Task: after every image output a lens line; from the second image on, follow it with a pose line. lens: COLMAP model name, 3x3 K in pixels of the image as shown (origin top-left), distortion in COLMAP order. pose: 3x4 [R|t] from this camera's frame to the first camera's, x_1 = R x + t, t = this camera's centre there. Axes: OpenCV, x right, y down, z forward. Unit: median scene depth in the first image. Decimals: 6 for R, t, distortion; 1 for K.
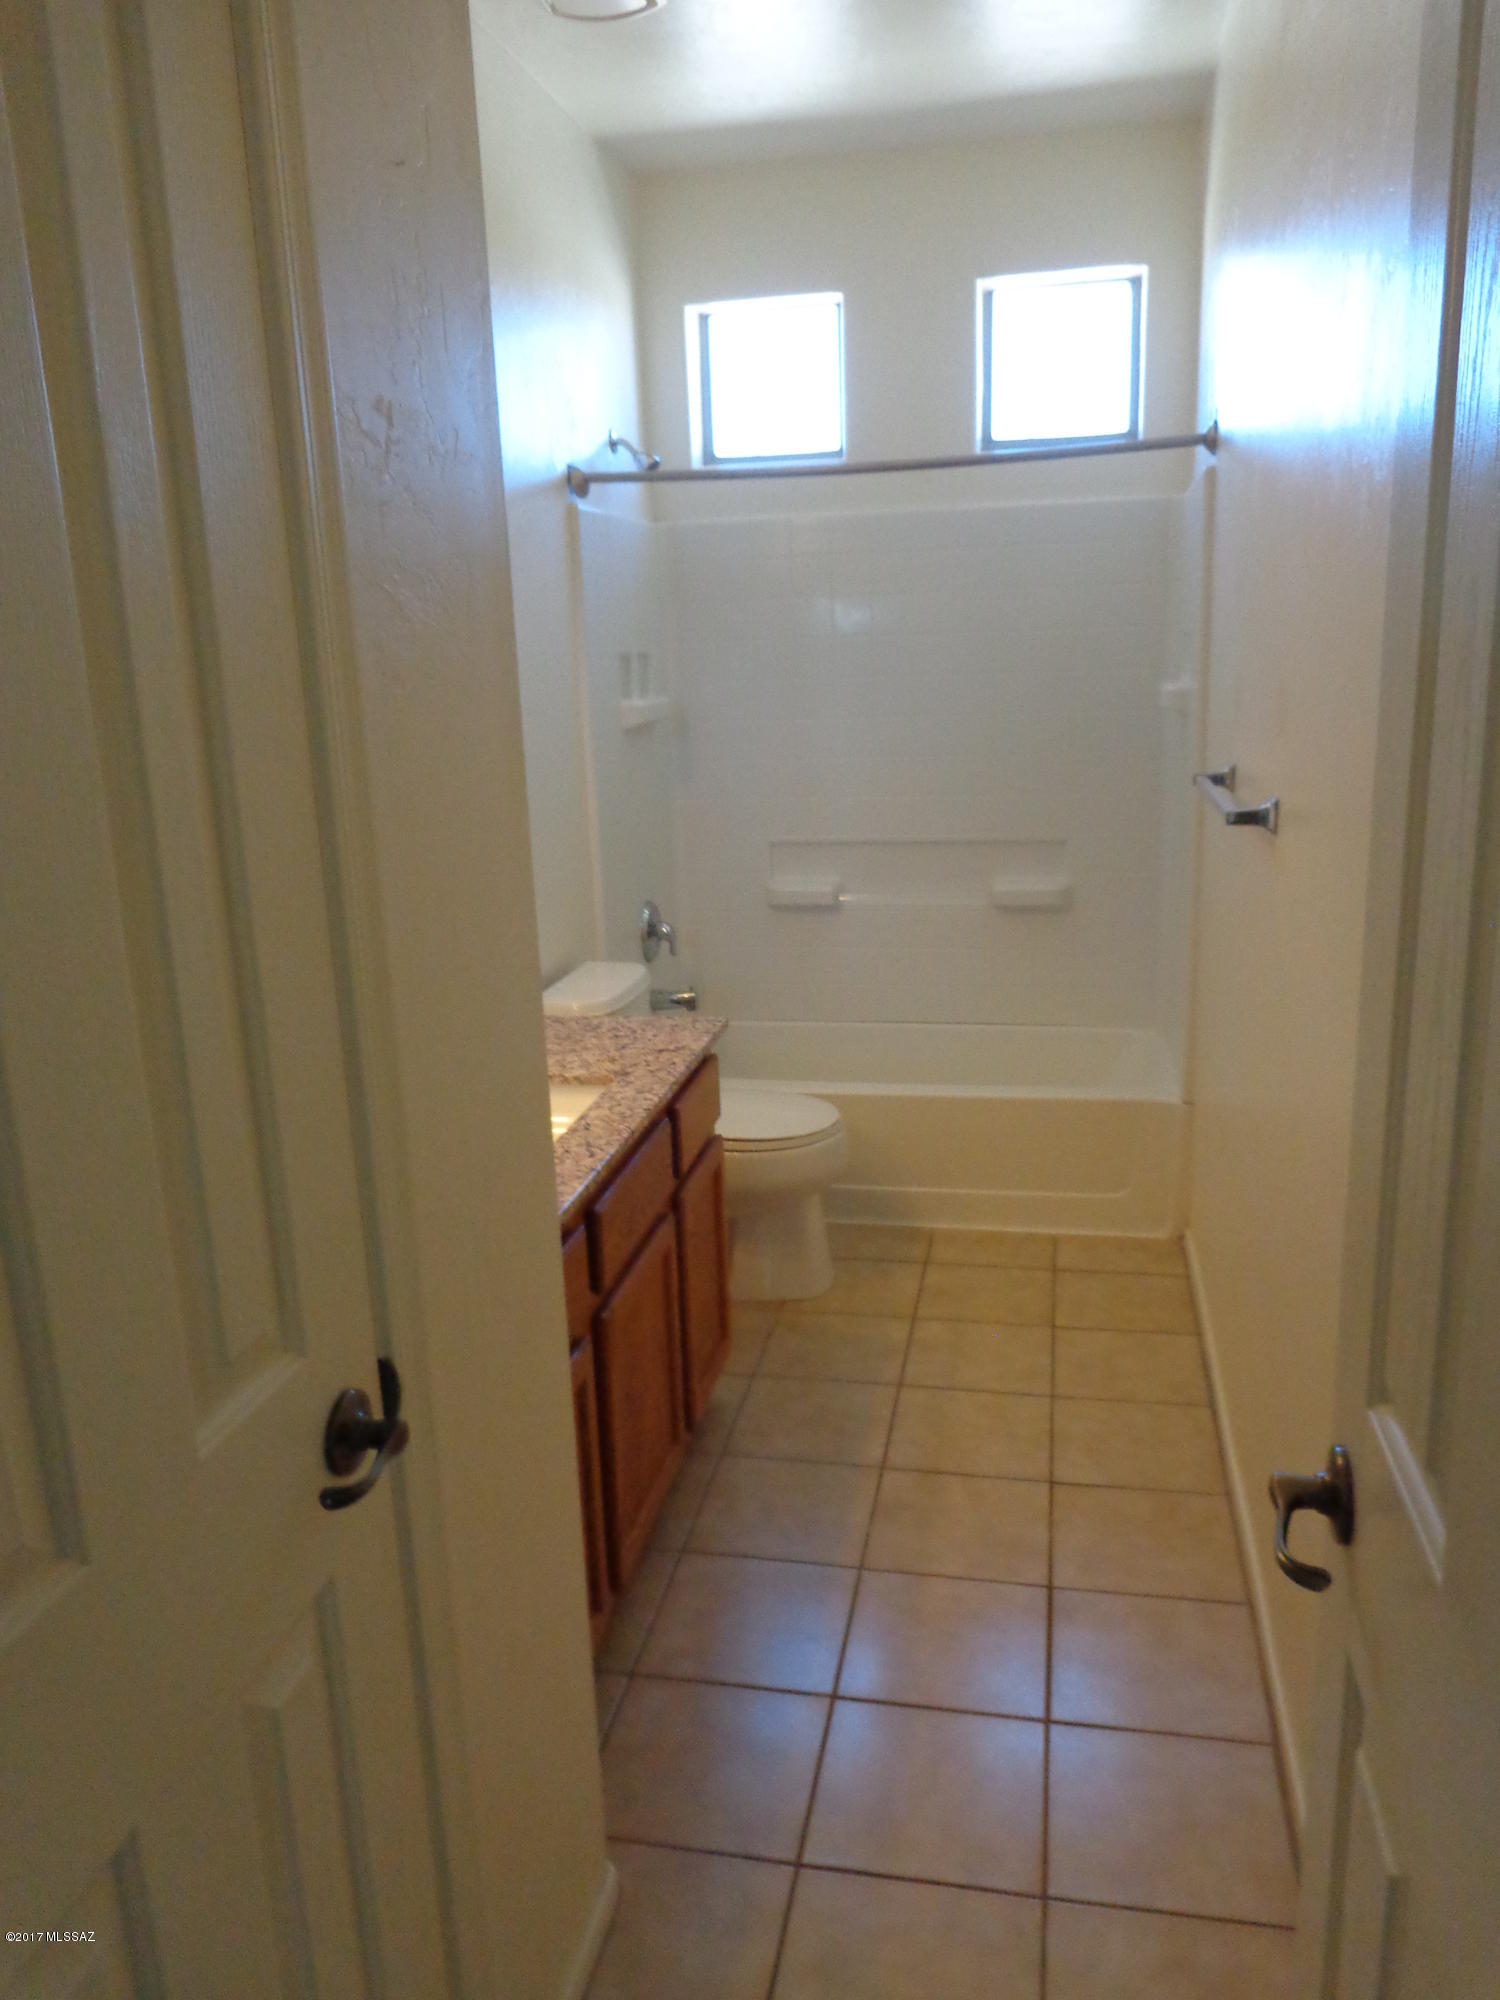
lens RADIAL K [[1475.5, 0, 750.0], [0, 1475.5, 1000.0], [0, 0, 1]] dist [0.009728, -0.031539]
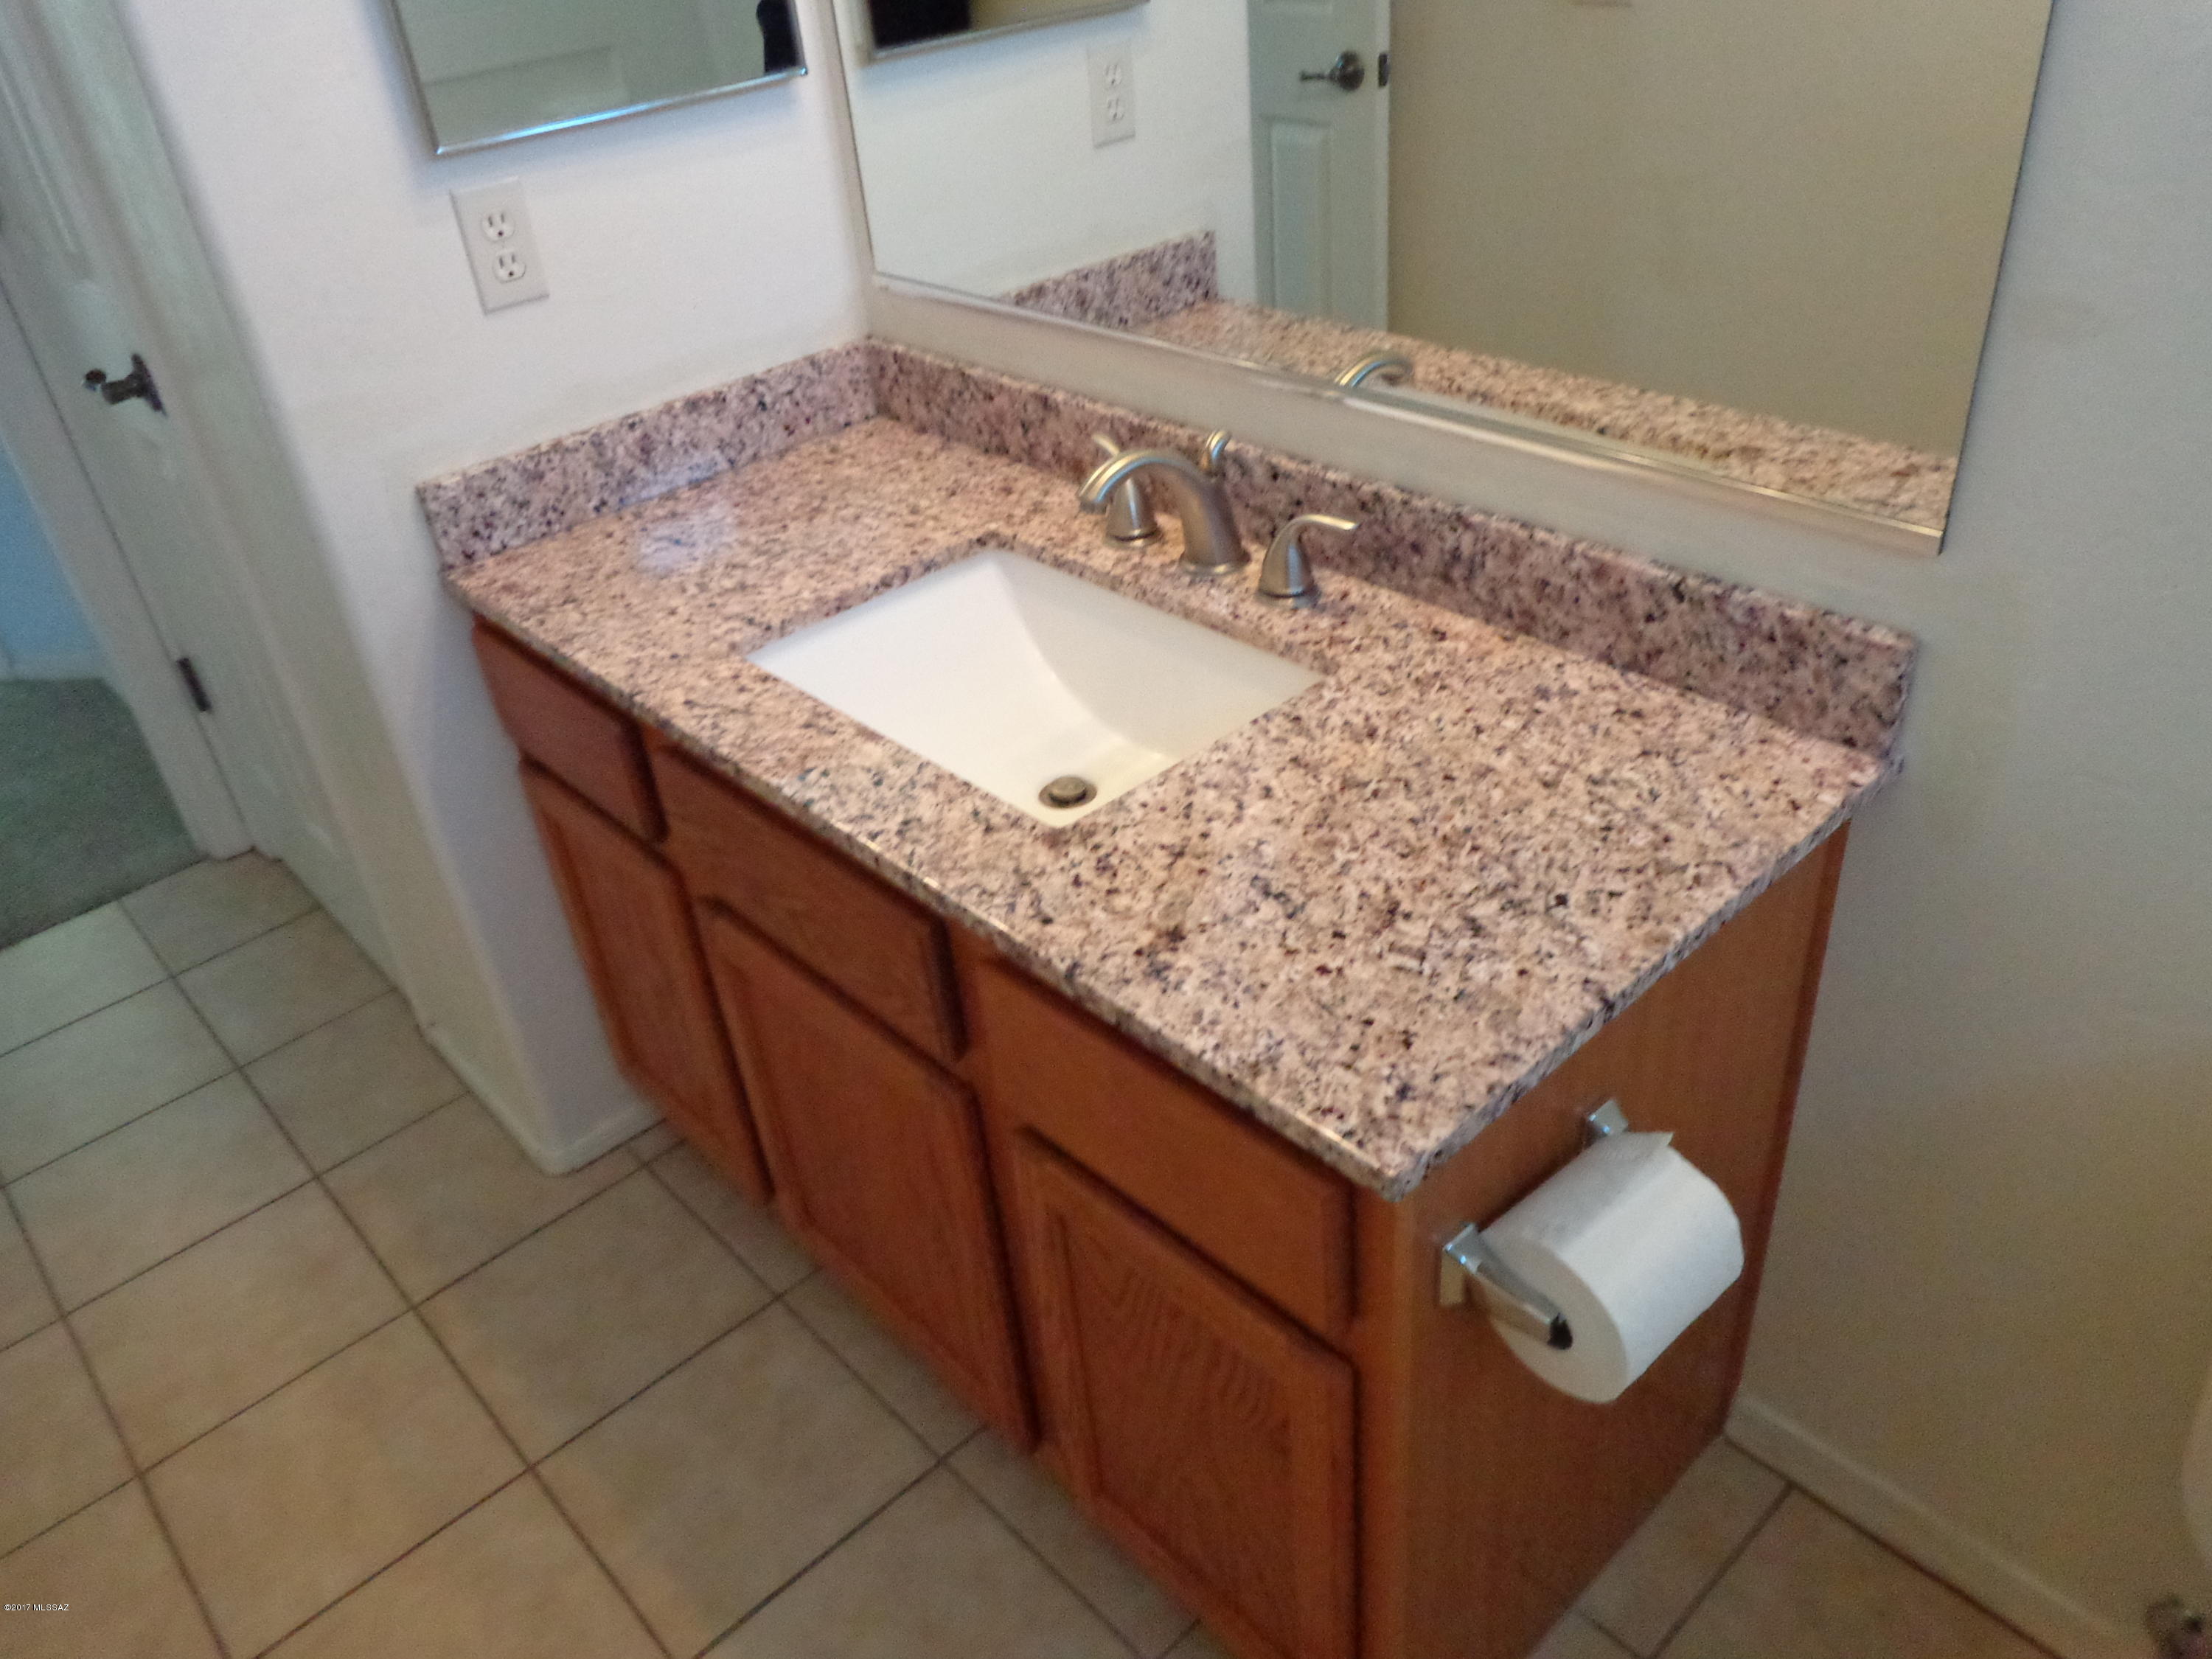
lens RADIAL K [[1634.6, 0, 1116.1], [0, 1634.6, 831.5], [0, 0, 1]] dist [-0.003125, -0.002069]
pose [[-0.577349, 0.525219, -0.625150, 0.135615], [-0.089583, 0.720280, 0.687875, -0.190045], [0.811568, 0.453147, -0.368803, 0.833158]]
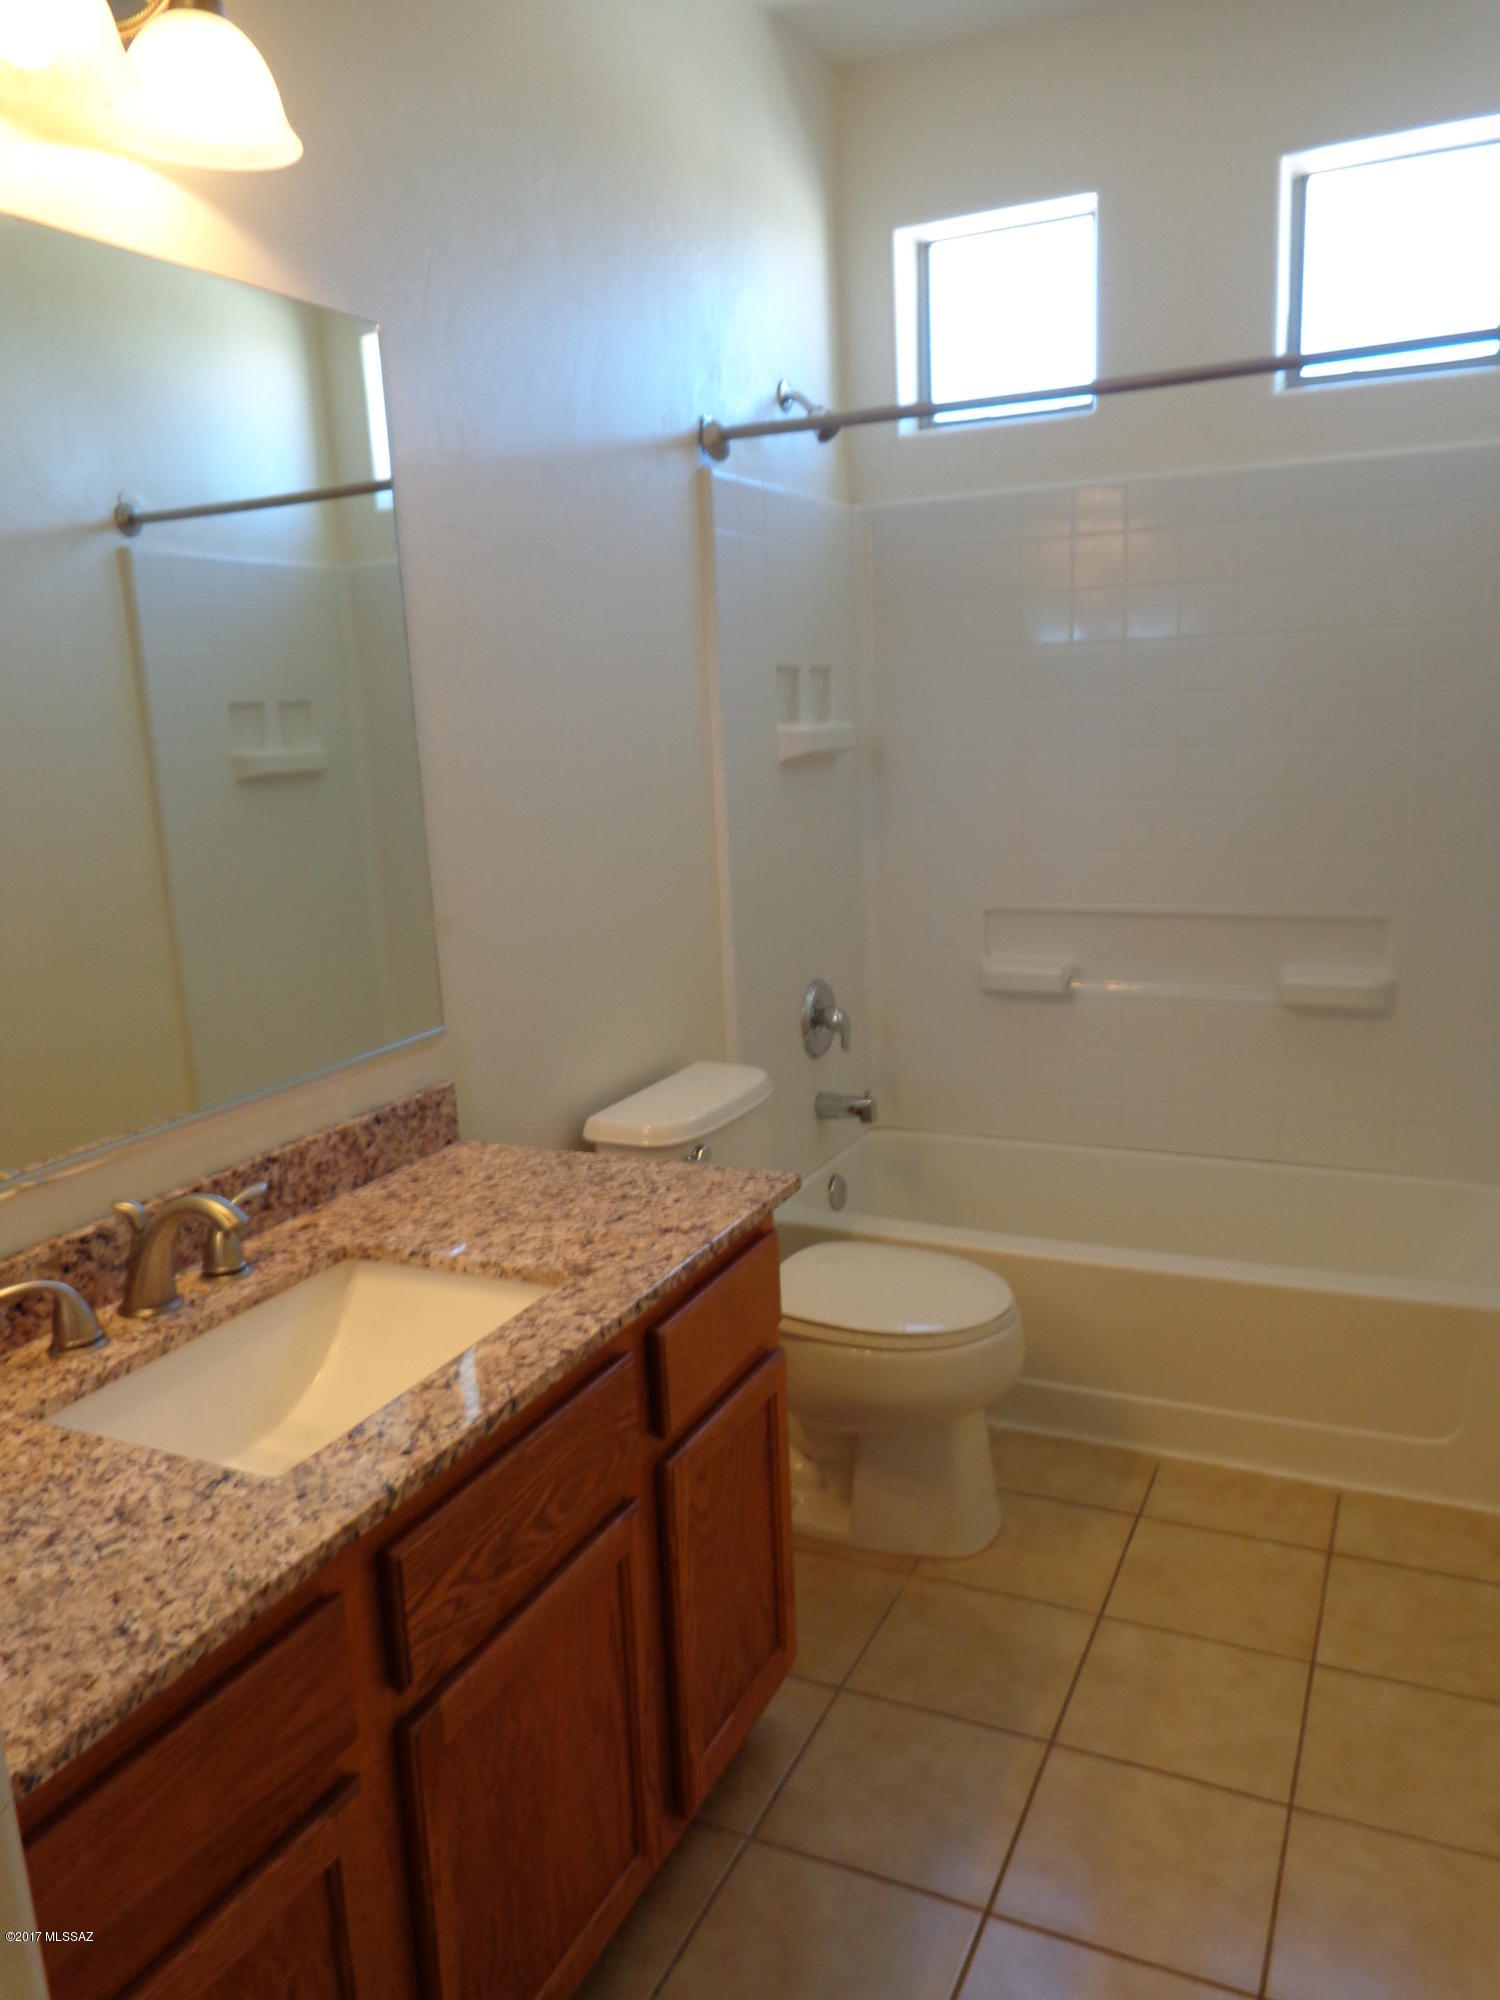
lens RADIAL K [[1477.9, 0, 750.0], [0, 1477.9, 1000.0], [0, 0, 1]] dist [-0.003125, -0.002069]
pose [[0.972193, 0.041996, -0.230385, 0.092117], [-0.049687, 0.998381, -0.027678, -0.038776], [0.228850, 0.038355, 0.972706, 0.266767]]
